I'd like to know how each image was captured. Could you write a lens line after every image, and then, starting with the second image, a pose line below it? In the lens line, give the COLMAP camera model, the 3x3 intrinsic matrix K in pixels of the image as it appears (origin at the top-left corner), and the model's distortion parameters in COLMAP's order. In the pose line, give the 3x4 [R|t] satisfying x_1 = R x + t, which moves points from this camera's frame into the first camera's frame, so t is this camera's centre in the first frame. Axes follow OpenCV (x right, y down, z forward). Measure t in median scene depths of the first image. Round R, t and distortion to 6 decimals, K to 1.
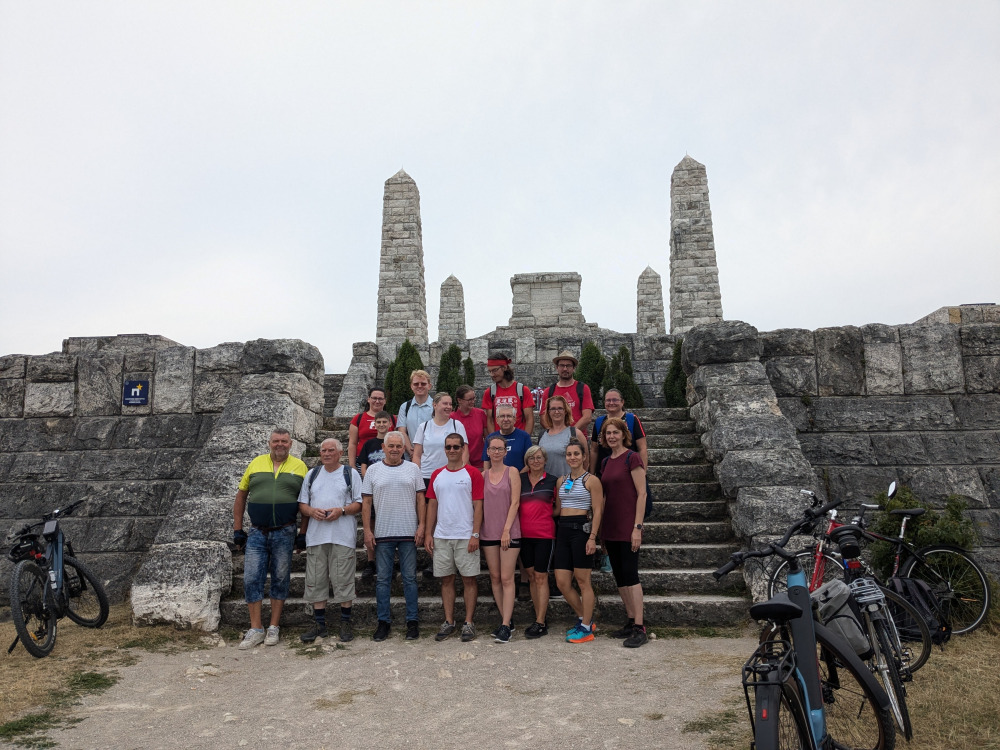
lens RADIAL K [[803.1, 0, 499.4], [0, 803.1, 407.4], [0, 0, 1]] dist [0.059292, -0.101130]
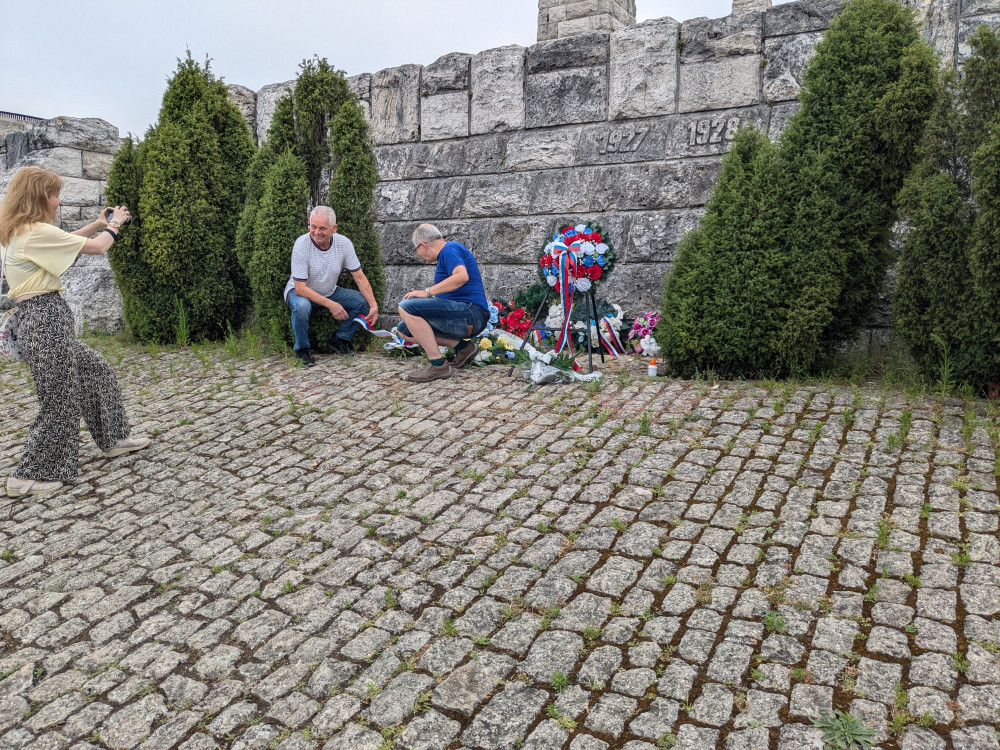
lens RADIAL K [[803.1, 0, 492.7], [0, 803.1, 364.5], [0, 0, 1]] dist [0.059292, -0.101130]
pose [[0.900347, 0.063292, -0.430545, 0.075124], [0.032676, 0.976741, 0.211918, -0.021061], [0.433943, -0.204869, 0.877338, 0.470351]]
